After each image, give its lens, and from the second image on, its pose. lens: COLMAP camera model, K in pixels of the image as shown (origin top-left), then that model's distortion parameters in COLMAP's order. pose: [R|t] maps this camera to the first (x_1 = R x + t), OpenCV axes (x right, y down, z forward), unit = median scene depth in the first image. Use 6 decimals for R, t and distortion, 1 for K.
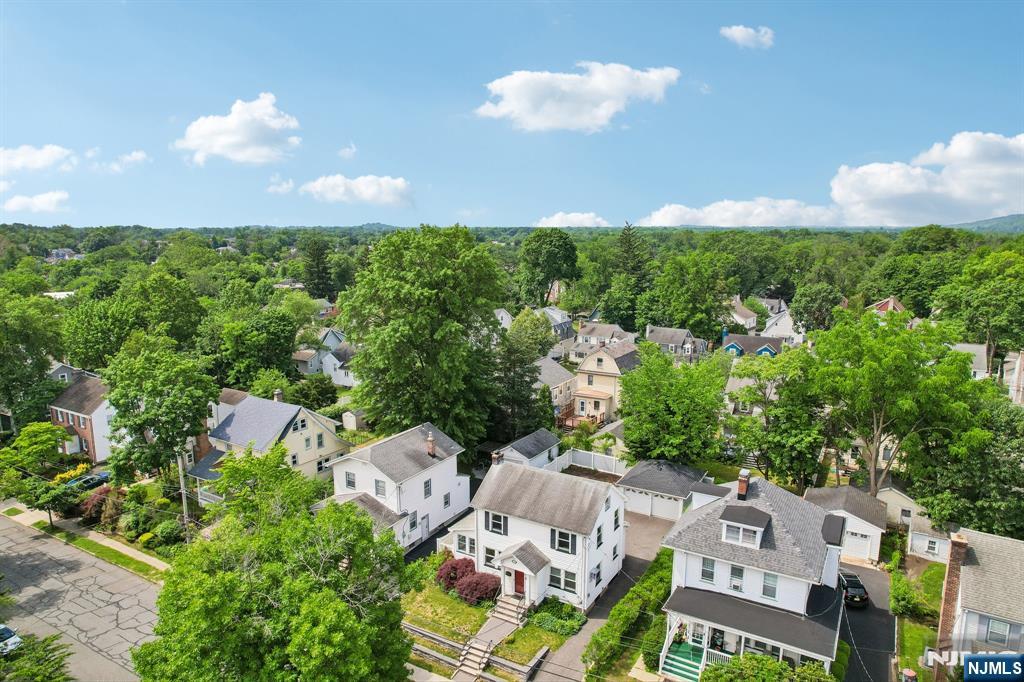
lens RADIAL K [[649.2, 0, 512.0], [0, 649.2, 341.0], [0, 0, 1]] dist [-0.028384, 0.000712]
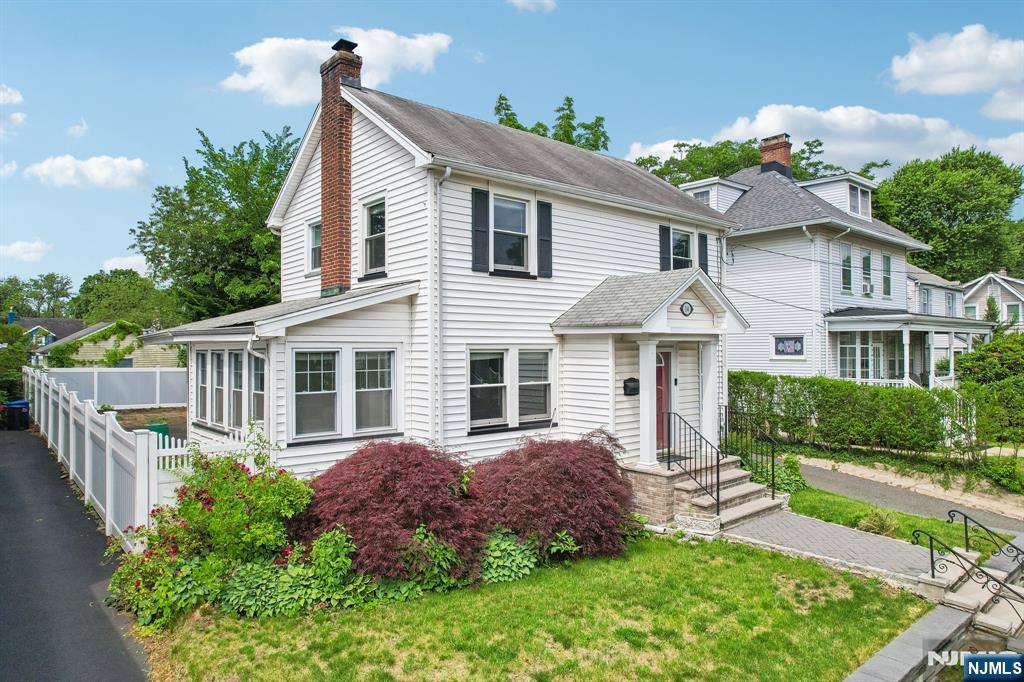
lens RADIAL K [[649.2, 0, 512.0], [0, 649.2, 341.0], [0, 0, 1]] dist [-0.028384, 0.000712]
pose [[0.322504, 0.006313, 0.946547, -0.280201], [0.164056, 0.984472, -0.062462, 0.353838], [-0.932243, 0.175431, 0.316461, 0.970380]]
